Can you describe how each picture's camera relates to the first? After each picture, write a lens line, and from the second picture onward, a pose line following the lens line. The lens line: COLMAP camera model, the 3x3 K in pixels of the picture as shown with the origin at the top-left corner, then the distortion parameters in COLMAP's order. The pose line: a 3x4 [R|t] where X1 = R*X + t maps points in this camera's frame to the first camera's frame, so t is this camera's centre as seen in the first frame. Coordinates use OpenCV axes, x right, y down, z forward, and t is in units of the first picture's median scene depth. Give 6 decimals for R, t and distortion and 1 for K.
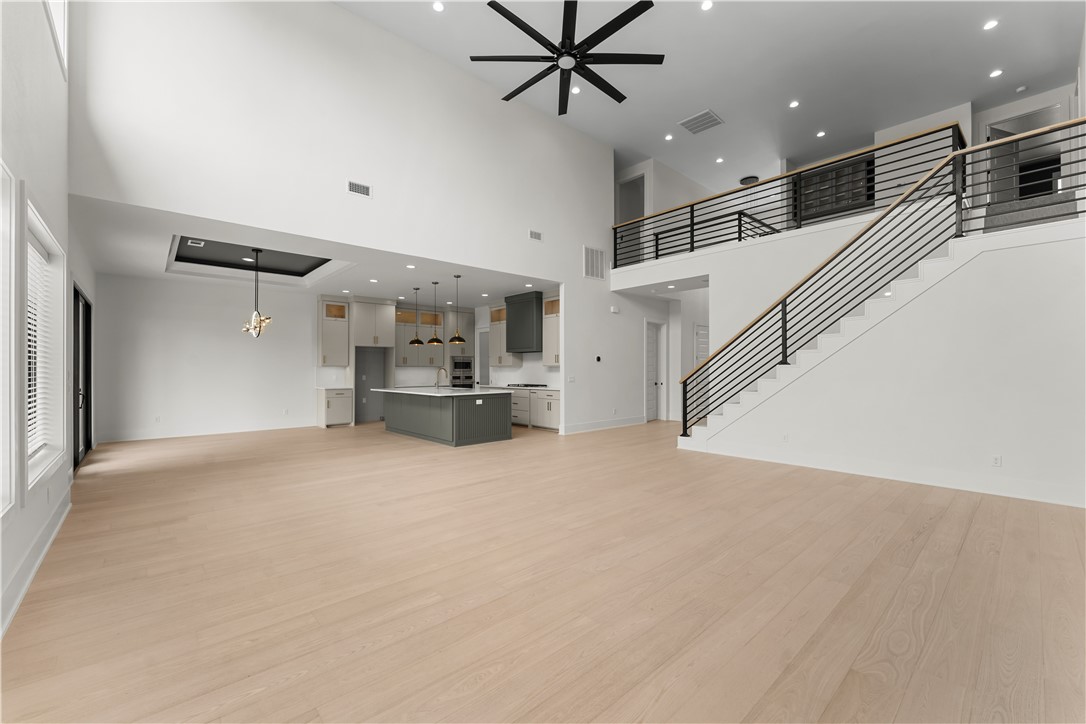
lens RADIAL K [[445.5, 0, 539.9], [0, 445.5, 365.5], [0, 0, 1]] dist [-0.000495, 0.001048]
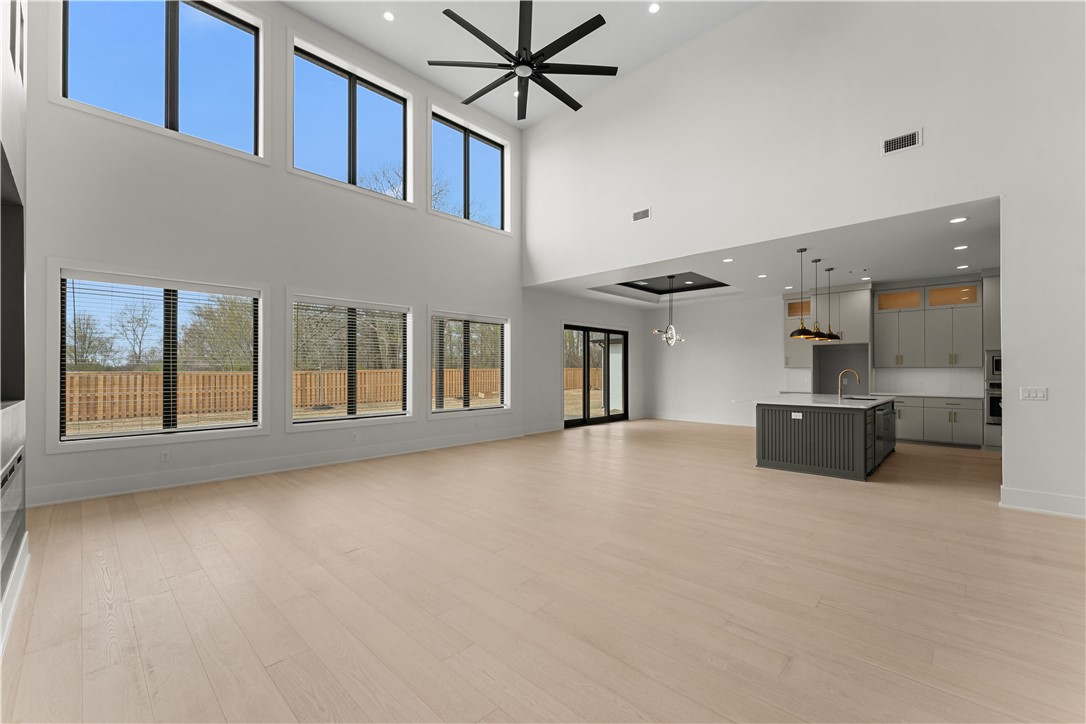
lens RADIAL K [[445.5, 0, 541.7], [0, 445.5, 369.5], [0, 0, 1]] dist [-0.000495, 0.001048]
pose [[0.080342, -0.001988, -0.996765, 0.419590], [0.008290, 0.999965, -0.001326, 0.001580], [0.996733, -0.008156, 0.080356, 0.379471]]
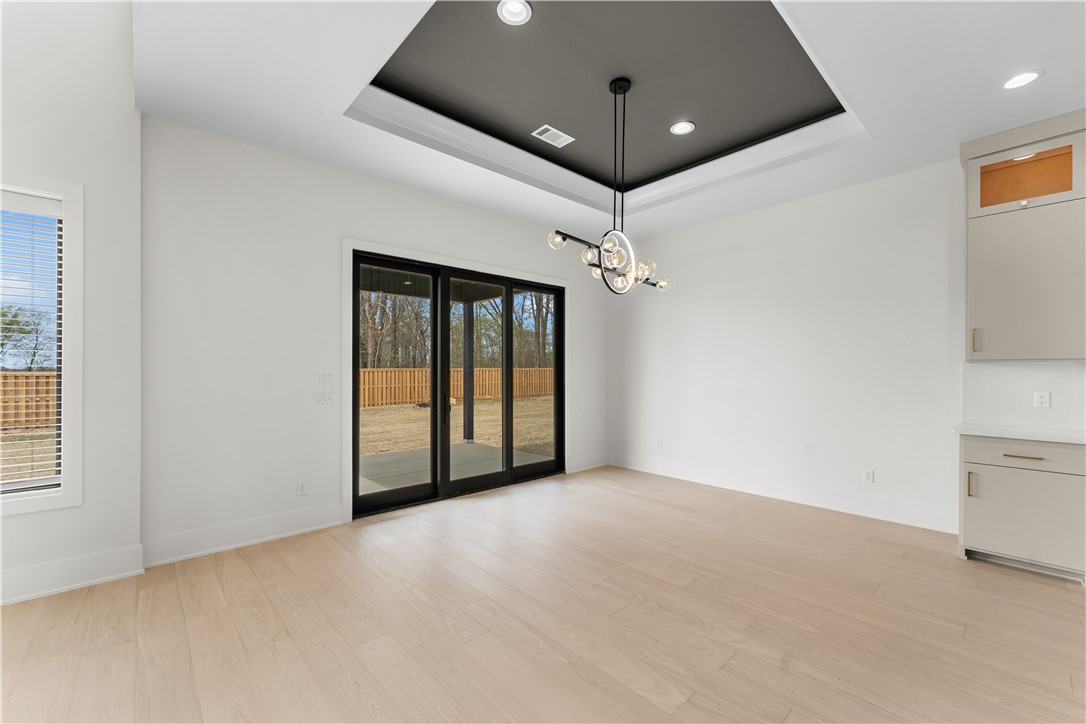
lens RADIAL K [[445.5, 0, 539.1], [0, 445.5, 370.0], [0, 0, 1]] dist [-0.000495, 0.001048]
pose [[0.009455, -0.000439, -0.999955, -0.157316], [0.008575, 0.999963, -0.000358, 0.005195], [0.999919, -0.008571, 0.009458, 0.655050]]
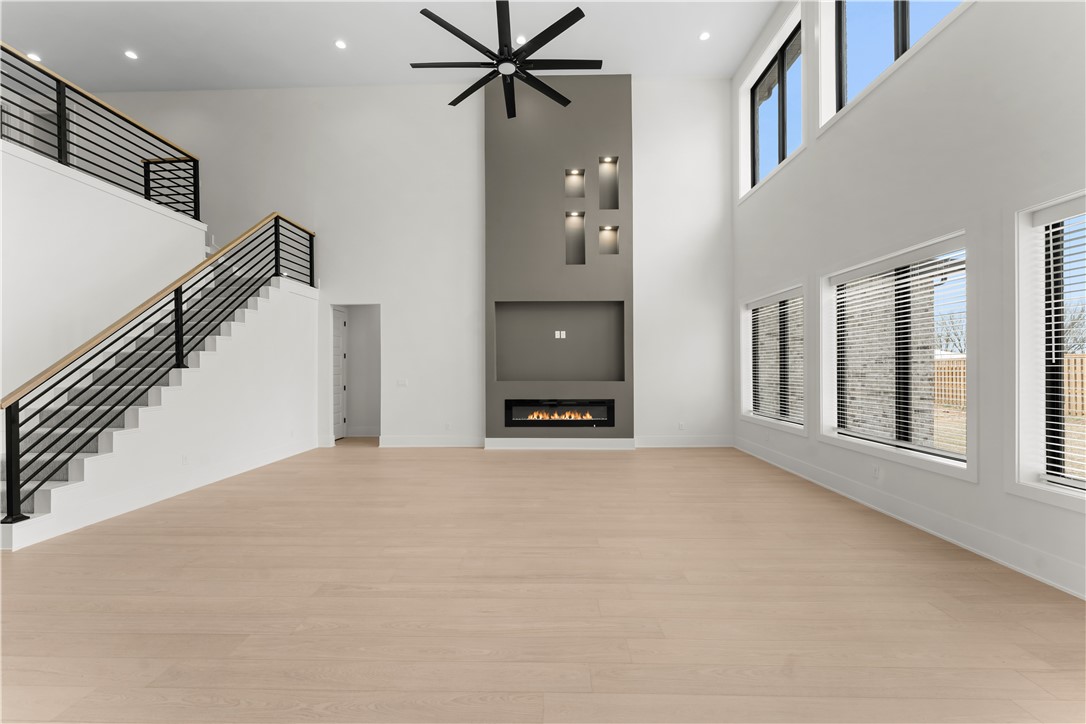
lens RADIAL K [[445.5, 0, 539.1], [0, 445.5, 367.2], [0, 0, 1]] dist [-0.000495, 0.001048]
pose [[-0.727868, 0.004182, 0.685704, -0.277167], [-0.001032, 0.999974, -0.007195, 0.000946], [-0.685716, -0.005945, -0.727845, 0.668215]]
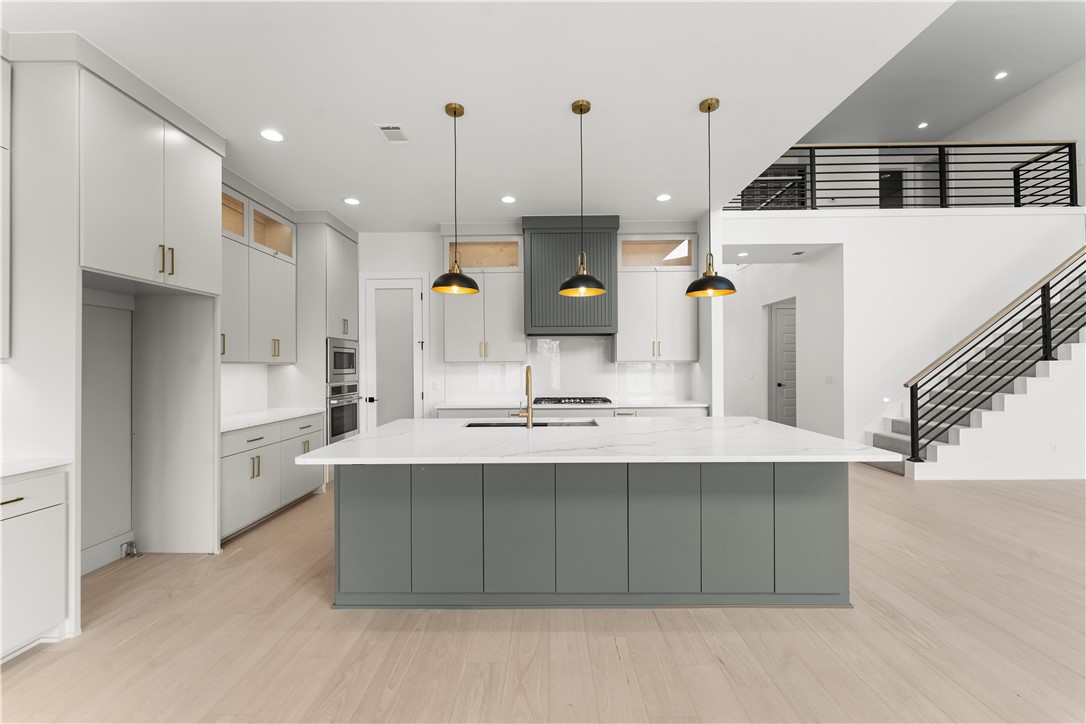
lens RADIAL K [[445.5, 0, 539.4], [0, 445.5, 364.0], [0, 0, 1]] dist [-0.000495, 0.001048]
pose [[0.674885, -0.000579, 0.737923, -0.417490], [-0.001458, 0.999997, 0.002119, 0.002436], [-0.737921, -0.002506, 0.674882, 0.667600]]
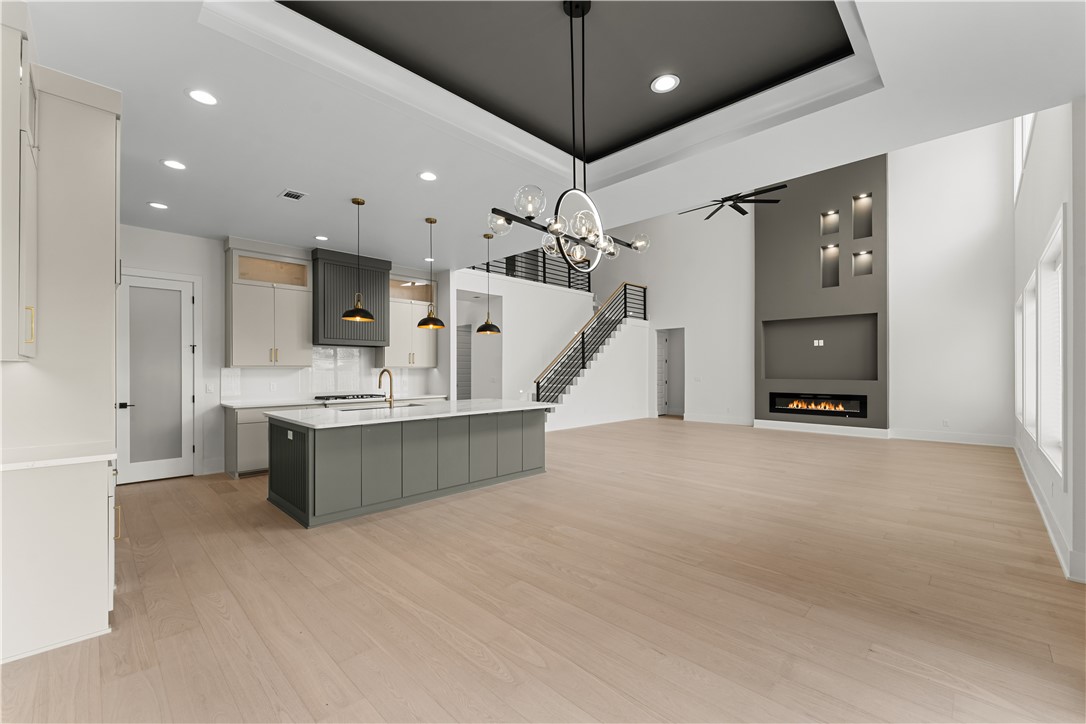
lens RADIAL K [[445.5, 0, 541.7], [0, 445.5, 368.2], [0, 0, 1]] dist [-0.000495, 0.001048]
pose [[-0.062779, 0.006962, 0.998003, -0.684901], [-0.006972, 0.999948, -0.007414, 0.005835], [-0.998003, -0.007424, -0.062727, 0.744944]]
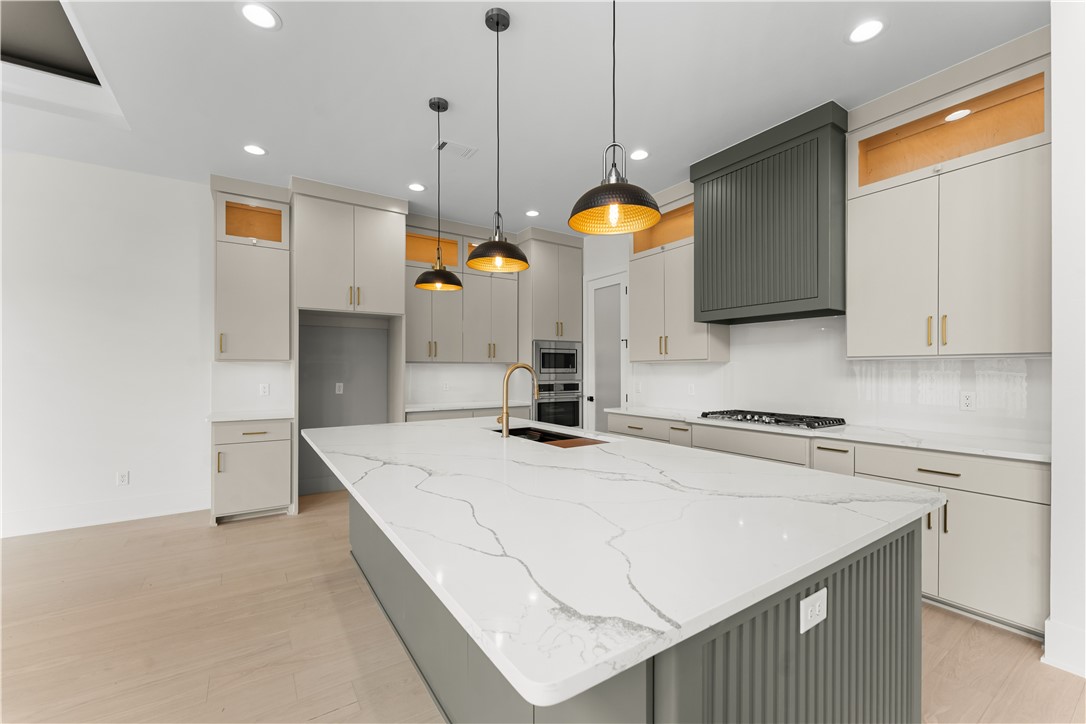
lens RADIAL K [[445.5, 0, 540.8], [0, 445.5, 371.1], [0, 0, 1]] dist [-0.000495, 0.001048]
pose [[0.989777, 0.001858, -0.142614, -0.146088], [-0.000132, 0.999927, 0.012107, 0.006014], [0.142626, -0.011965, 0.989704, 0.629131]]
